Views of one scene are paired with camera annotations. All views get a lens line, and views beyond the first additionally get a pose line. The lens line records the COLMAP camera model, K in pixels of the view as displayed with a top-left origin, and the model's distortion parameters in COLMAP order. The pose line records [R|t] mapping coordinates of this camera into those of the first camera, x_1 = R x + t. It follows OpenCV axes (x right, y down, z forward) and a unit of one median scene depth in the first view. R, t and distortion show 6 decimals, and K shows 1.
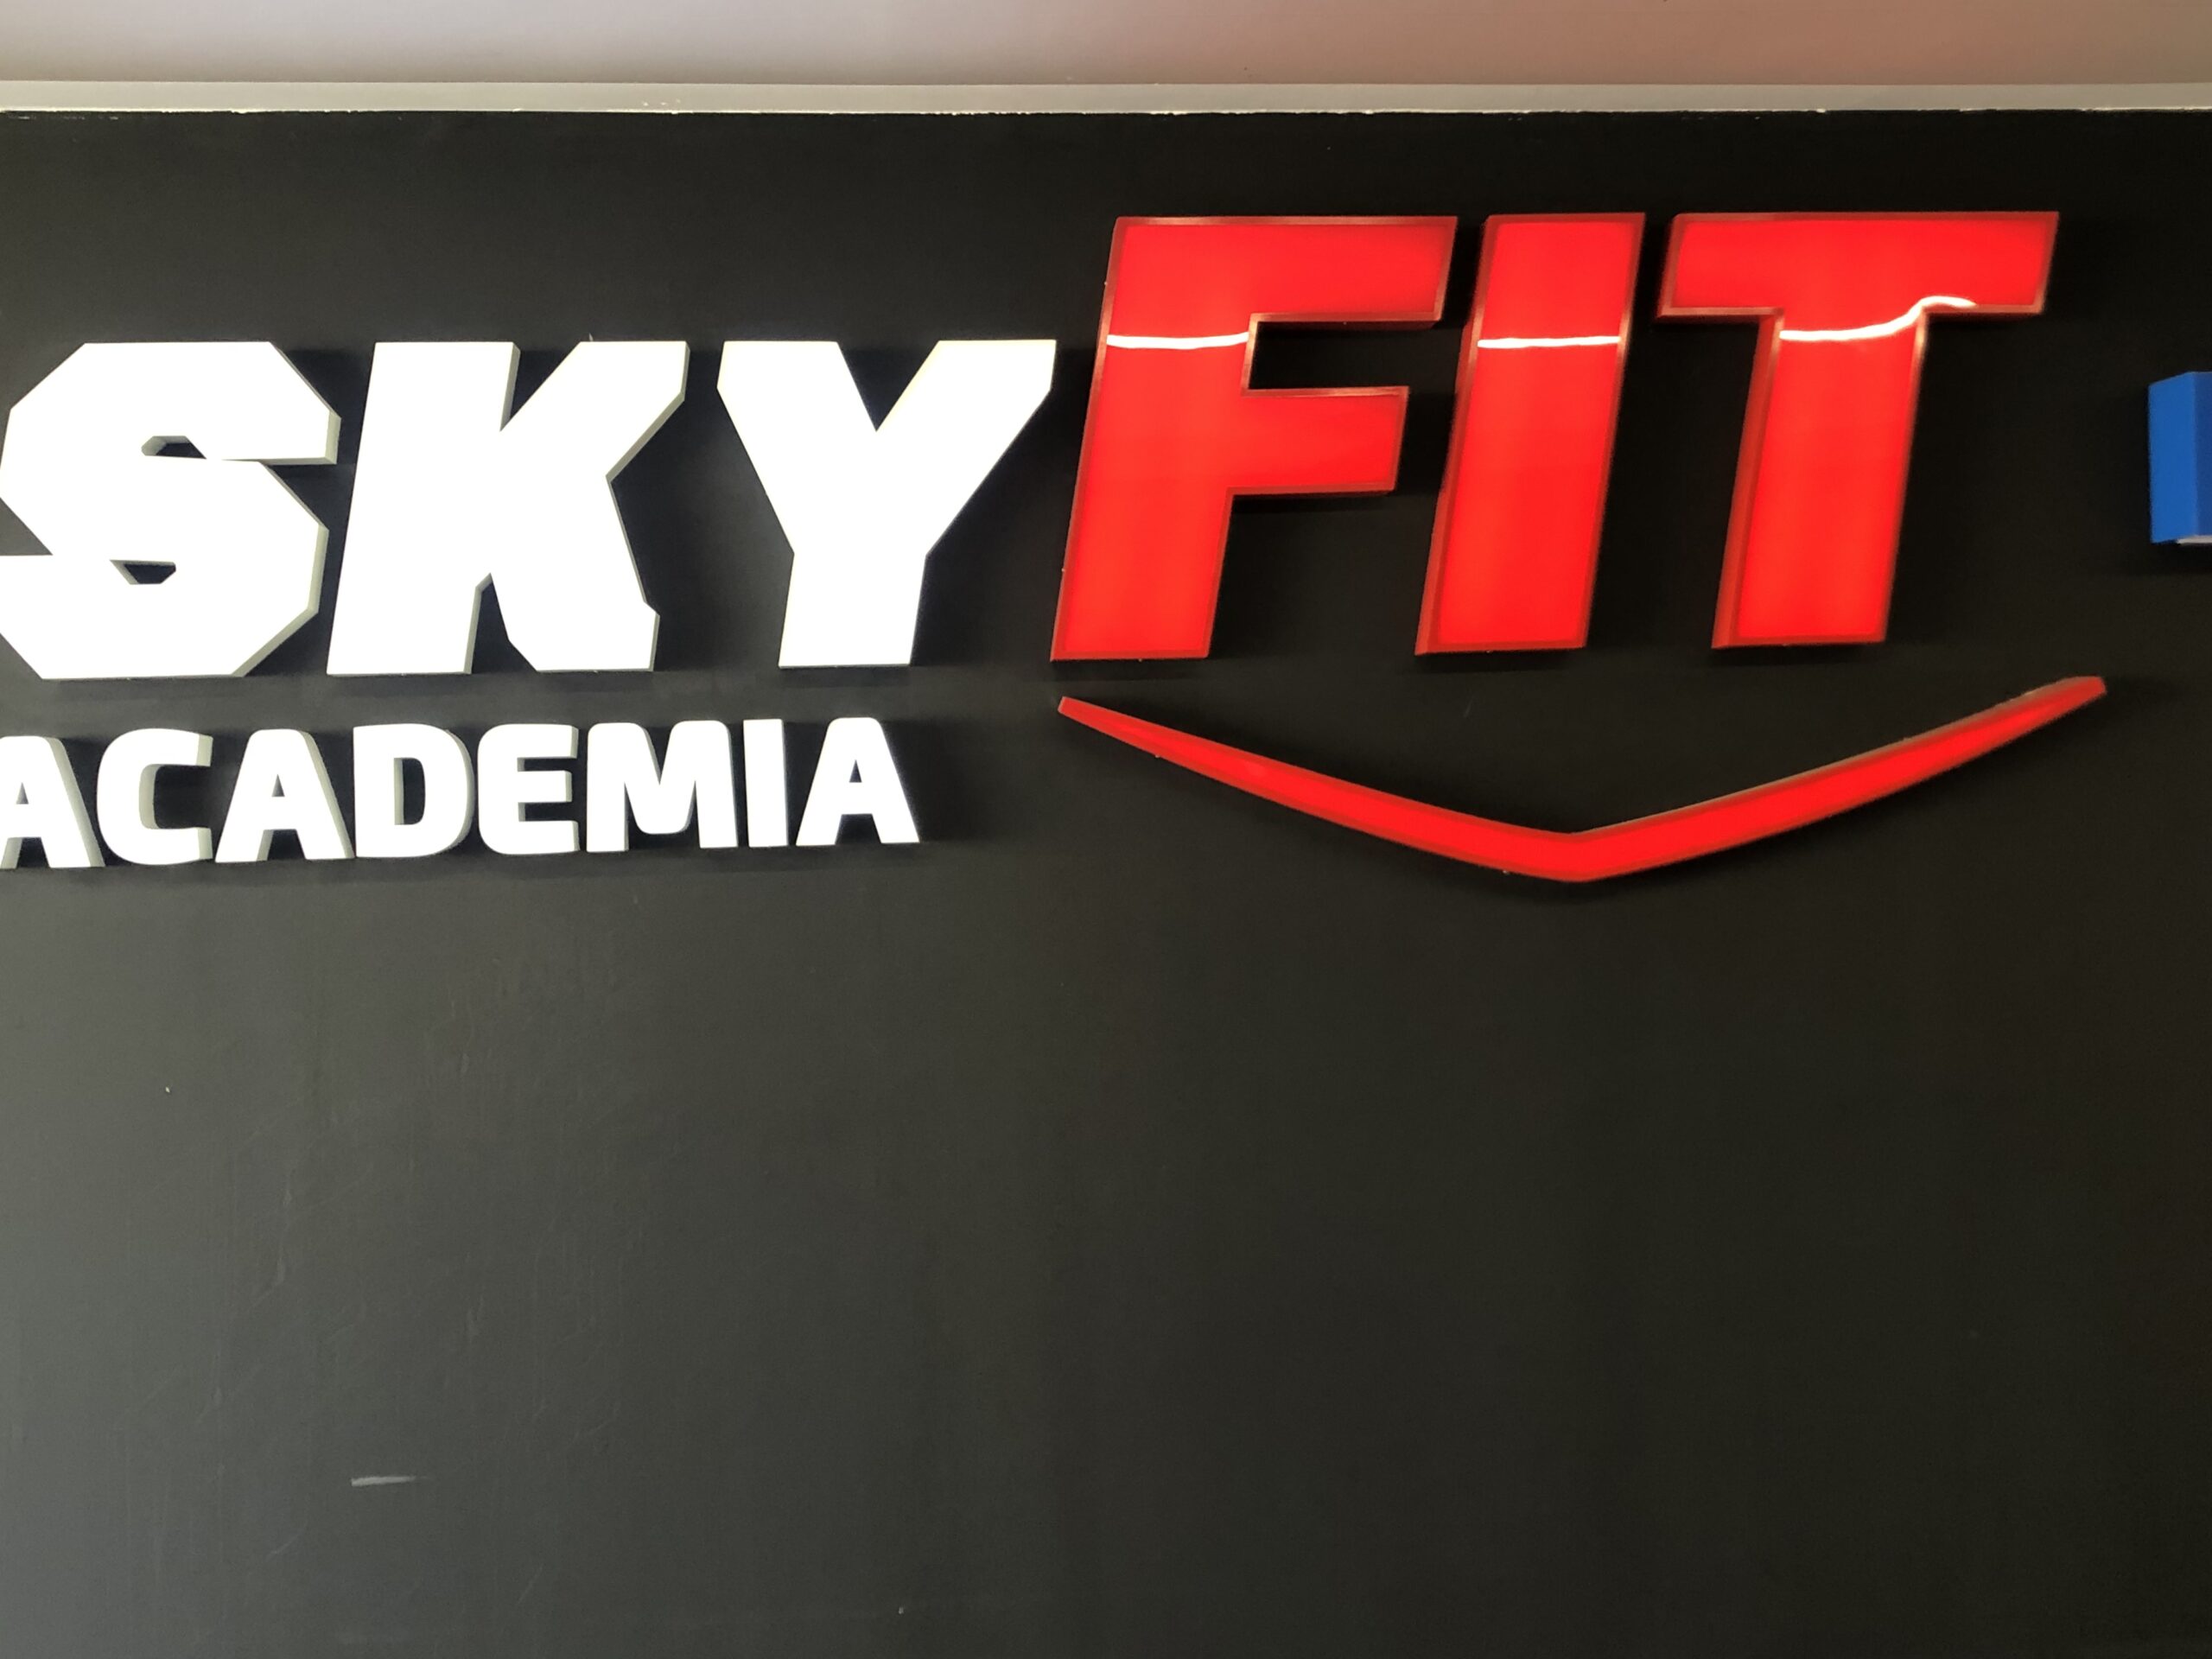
lens RADIAL K [[2471.8, 0, 1106.0], [0, 2471.8, 829.5], [0, 0, 1]] dist [0.089359, -0.262188]
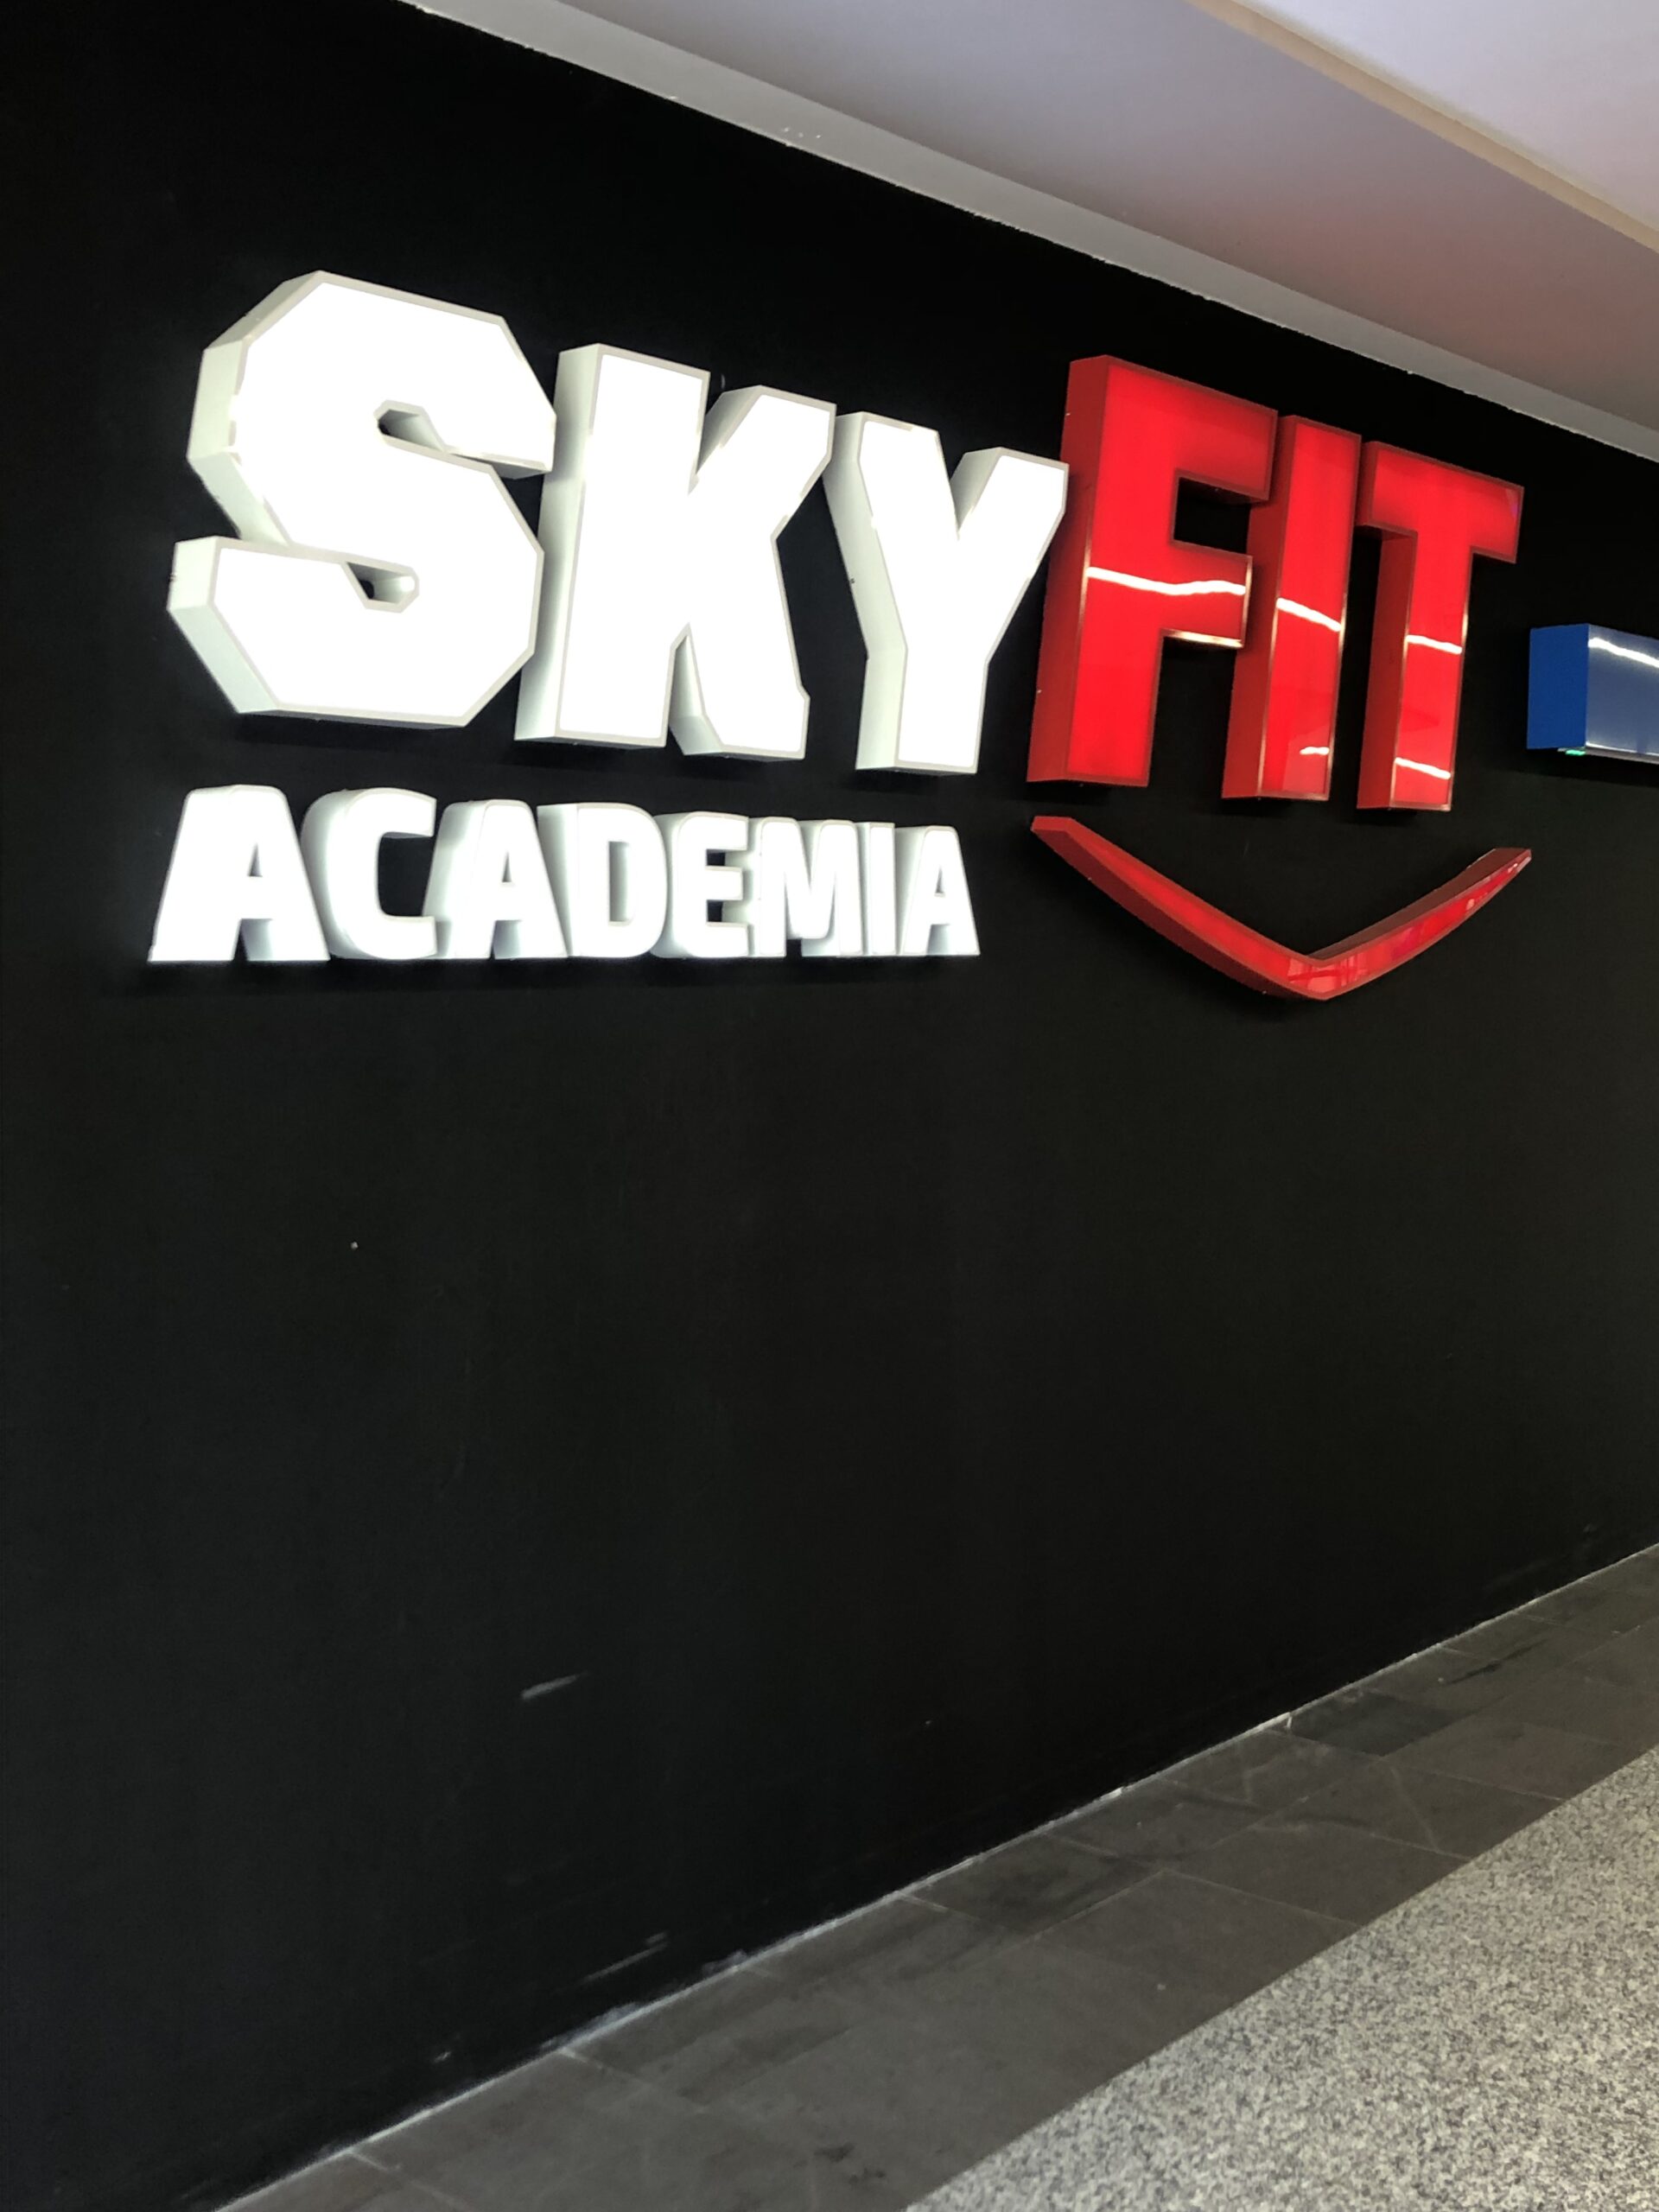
lens RADIAL K [[2430.0, 0, 835.6], [0, 2430.0, 1063.0], [0, 0, 1]] dist [0.069719, -0.195467]
pose [[0.713890, -0.008345, 0.700208, -0.806849], [-0.025570, 0.998951, 0.037976, 0.013056], [-0.699790, -0.045015, 0.712928, 0.343943]]
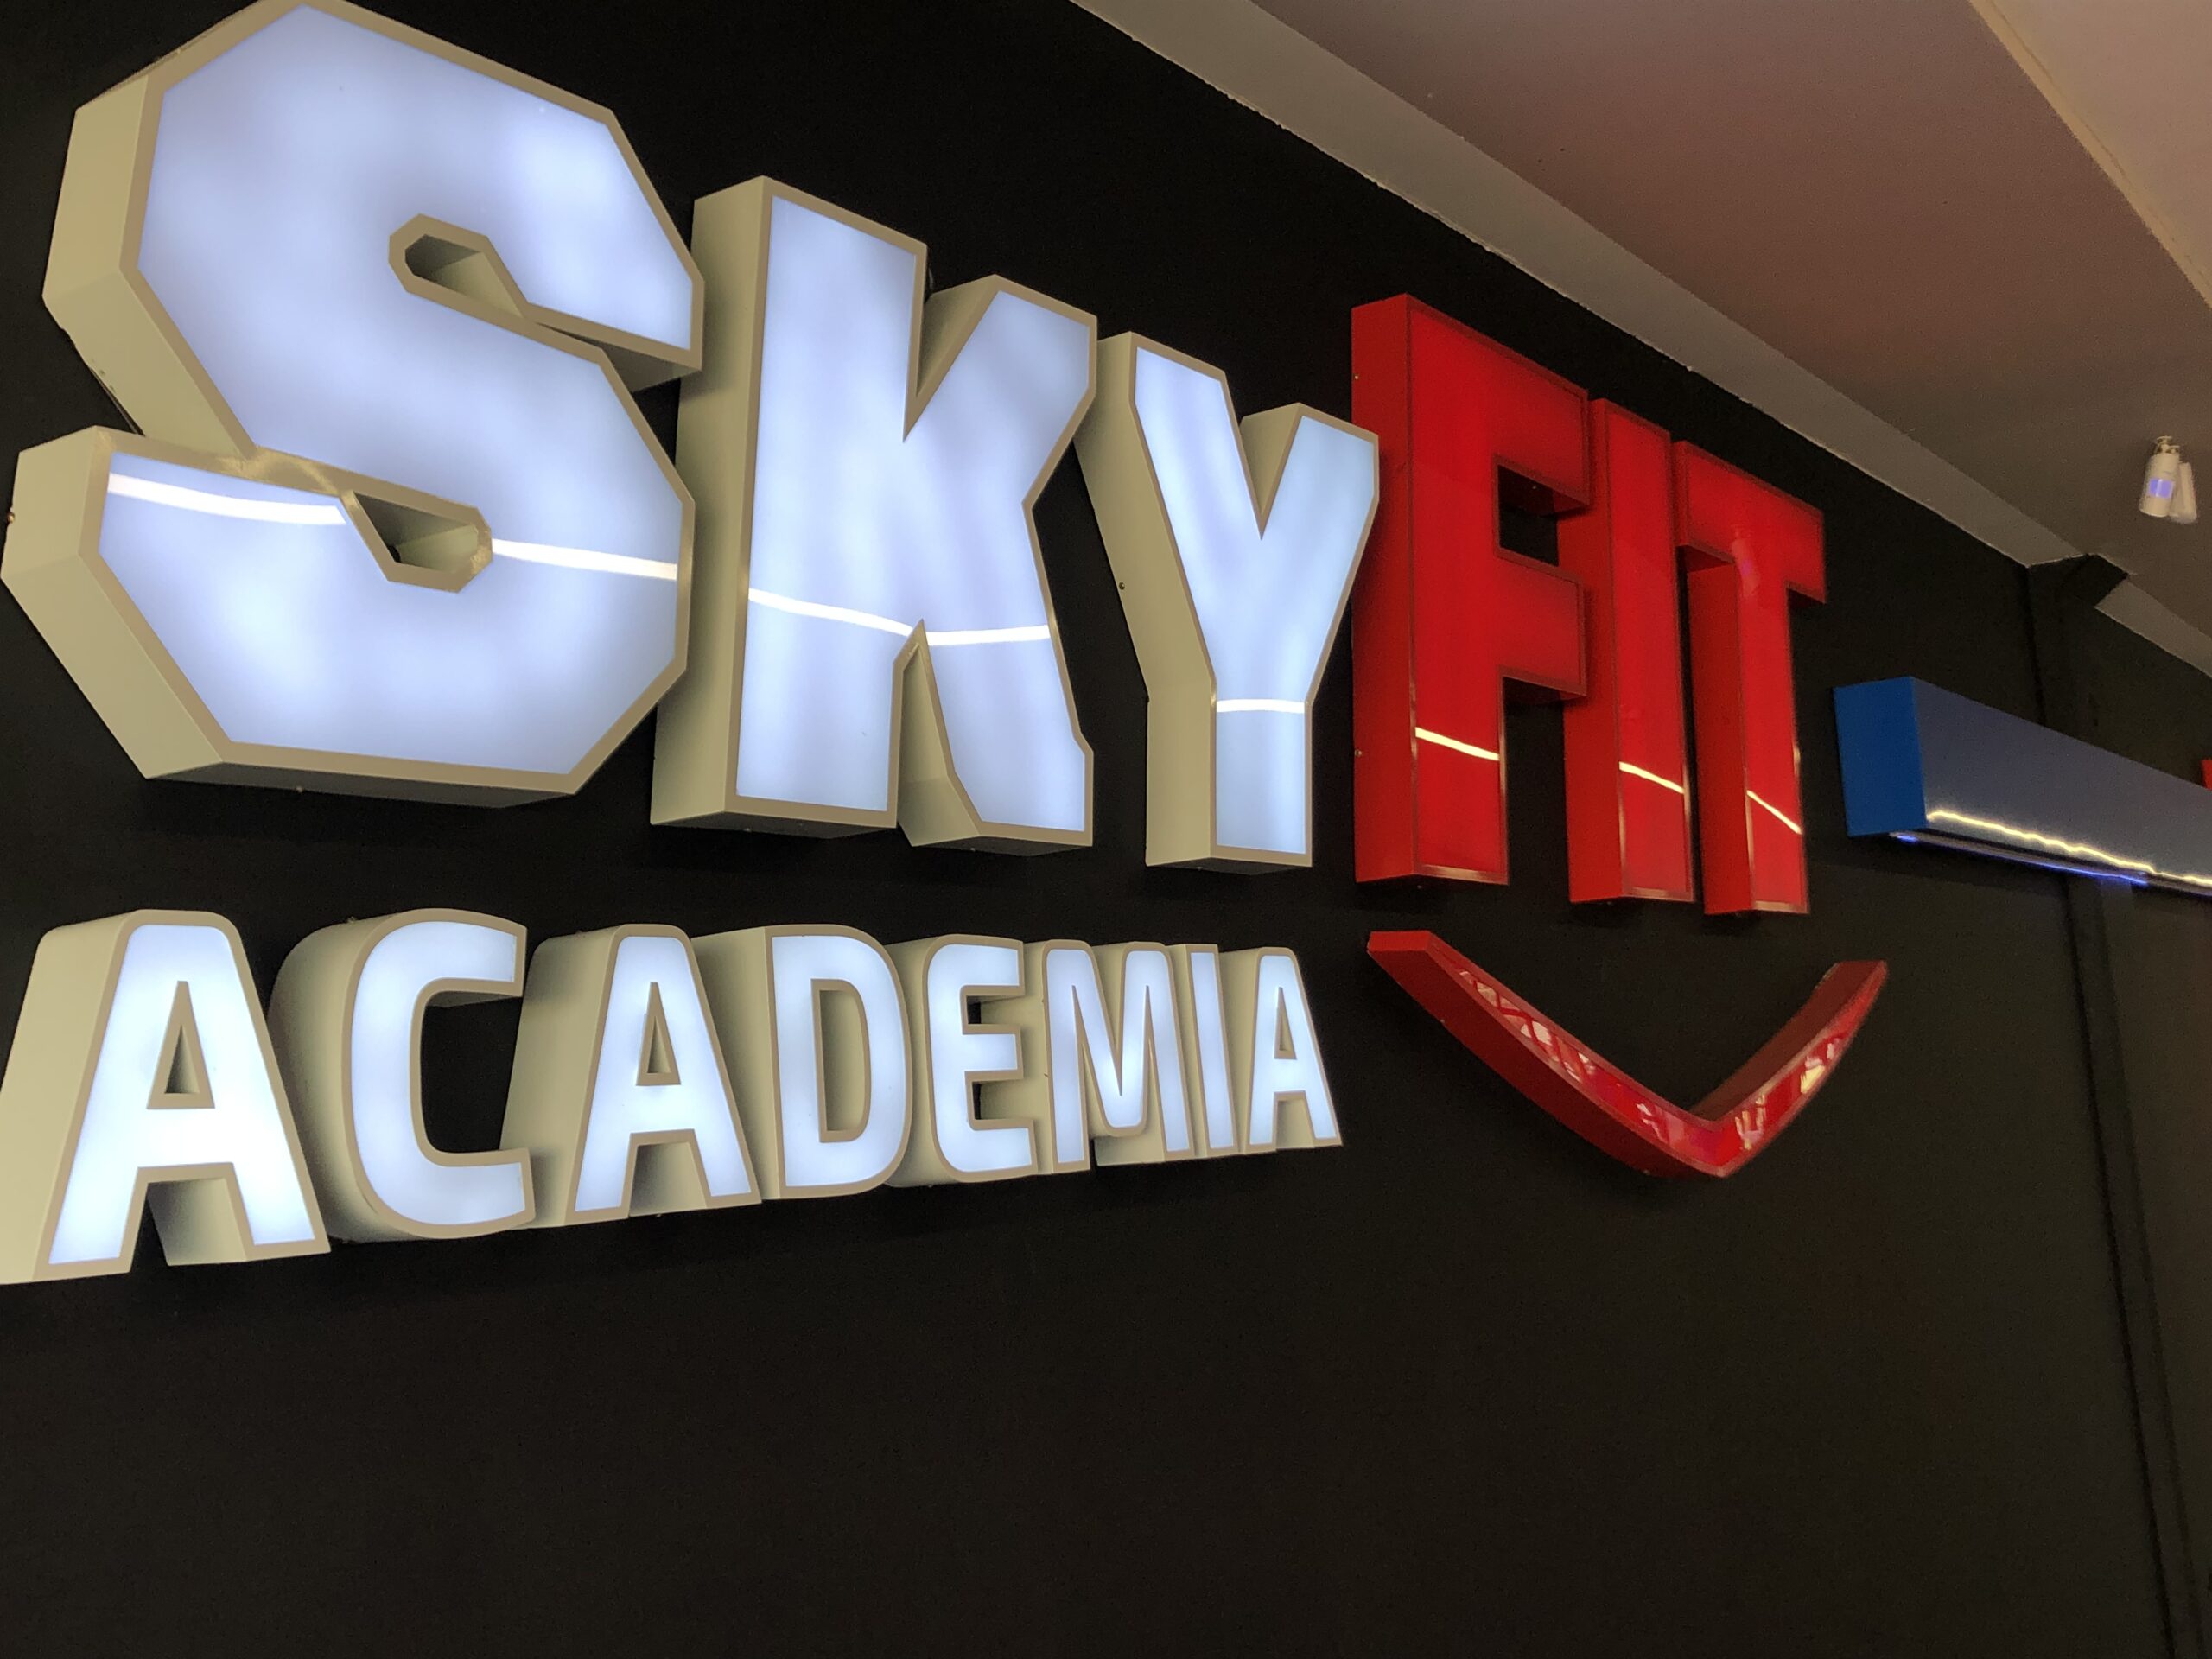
lens RADIAL K [[2430.0, 0, 1116.7], [0, 2430.0, 793.8], [0, 0, 1]] dist [0.069719, -0.195467]
pose [[0.620126, 0.085549, 0.779824, -0.620581], [0.049414, 0.987803, -0.147660, 0.006433], [-0.782945, 0.130102, 0.608335, 0.652000]]
